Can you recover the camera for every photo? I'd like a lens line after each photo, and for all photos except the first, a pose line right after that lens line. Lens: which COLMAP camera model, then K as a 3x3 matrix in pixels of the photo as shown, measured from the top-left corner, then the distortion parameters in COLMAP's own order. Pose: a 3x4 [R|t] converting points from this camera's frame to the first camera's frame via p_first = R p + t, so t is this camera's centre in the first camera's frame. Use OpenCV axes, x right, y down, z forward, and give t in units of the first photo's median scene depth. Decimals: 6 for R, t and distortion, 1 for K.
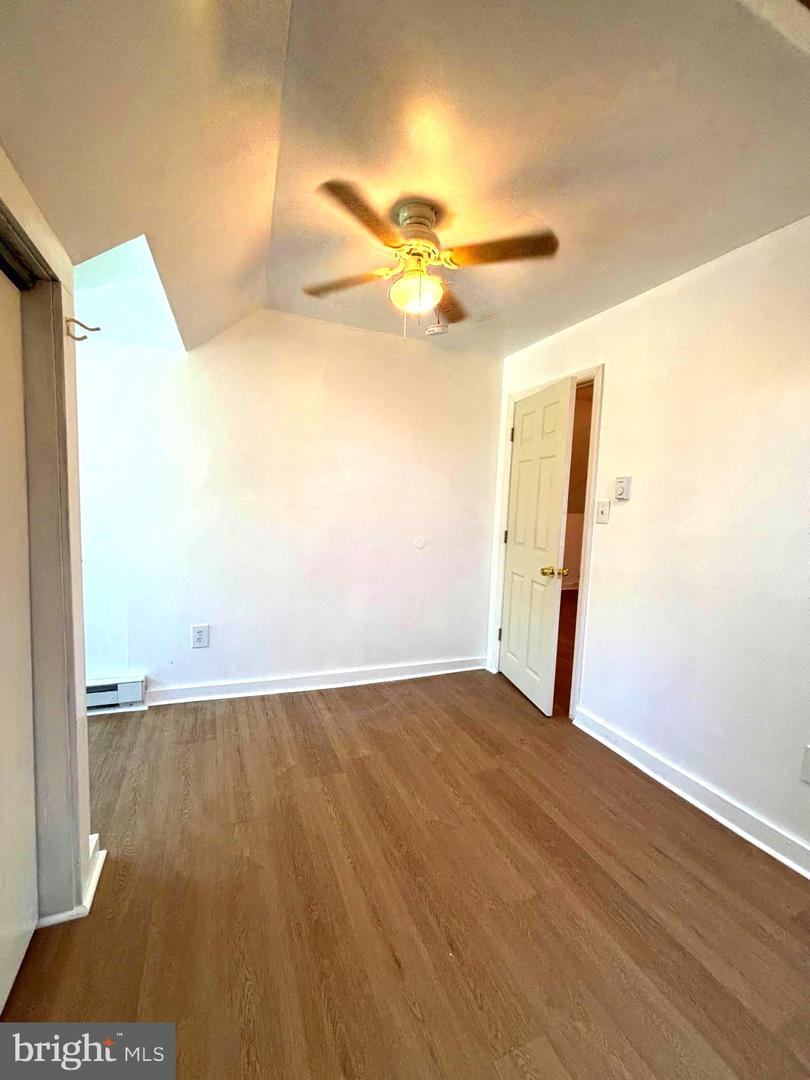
lens RADIAL K [[435.9, 0, 407.9], [0, 435.9, 542.4], [0, 0, 1]] dist [0.000423, -0.000124]
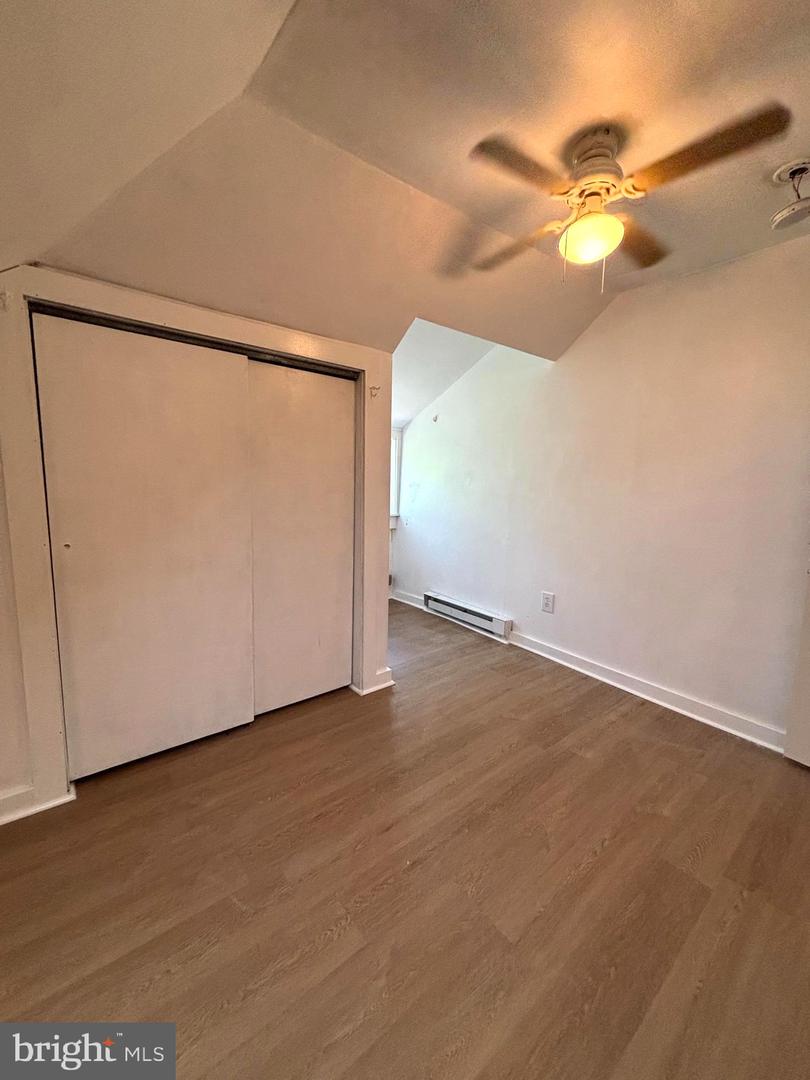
lens RADIAL K [[435.9, 0, 402.0], [0, 435.9, 543.4], [0, 0, 1]] dist [0.000423, -0.000124]
pose [[0.267709, 0.102777, -0.958002, 0.626445], [-0.104918, 0.991492, 0.077051, 0.010080], [0.957770, 0.079885, 0.276215, 0.335872]]
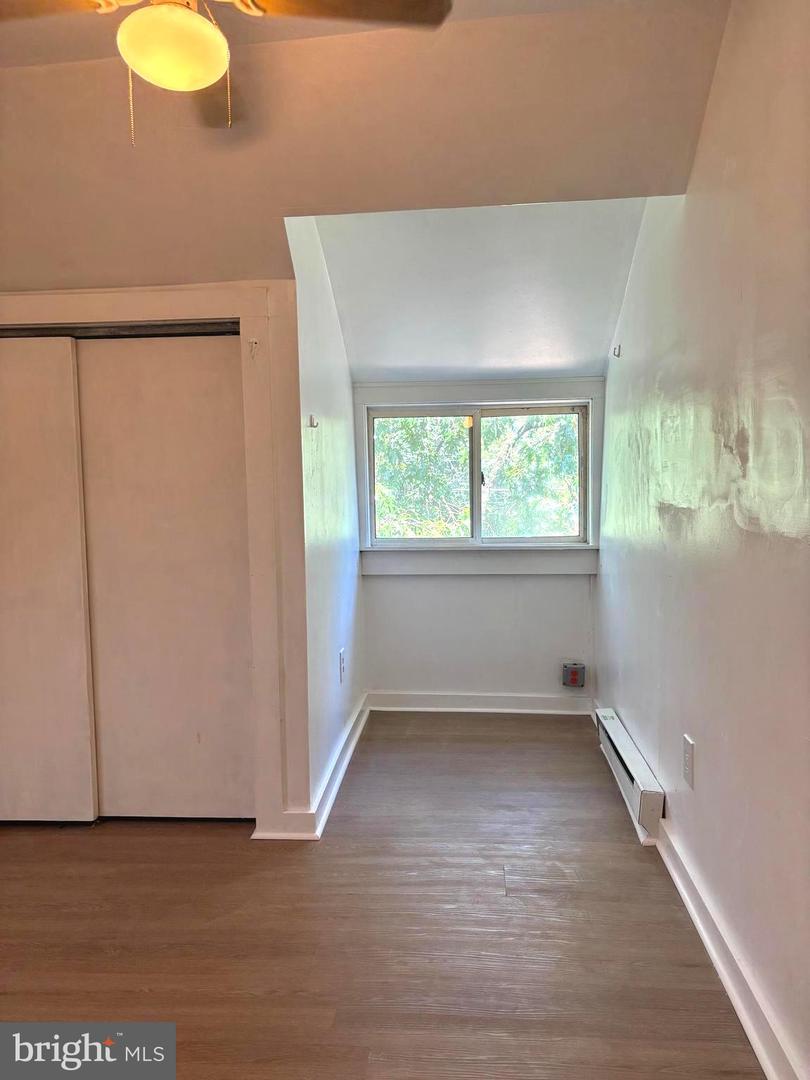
lens RADIAL K [[812.6, 0, 403.2], [0, 812.6, 547.8], [0, 0, 1]] dist [0.006646, -0.007949]
pose [[-0.480249, 0.038490, -0.876287, 0.549352], [-0.083683, 0.992469, 0.089455, -0.089614], [0.873131, 0.116291, -0.473412, 1.322775]]
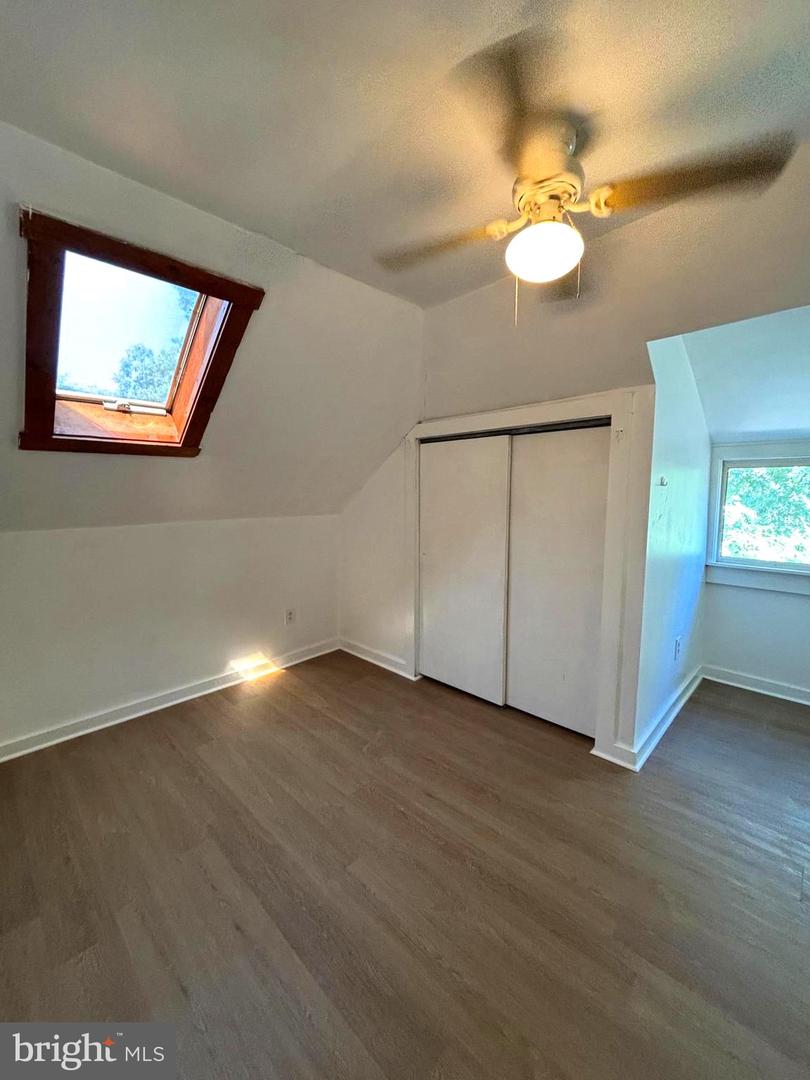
lens RADIAL K [[435.9, 0, 406.8], [0, 435.9, 538.8], [0, 0, 1]] dist [0.000423, -0.000124]
pose [[-0.931463, 0.001867, -0.363833, 0.369939], [-0.068293, 0.981316, 0.179876, -0.174140], [0.357370, 0.192395, -0.913931, 1.276721]]
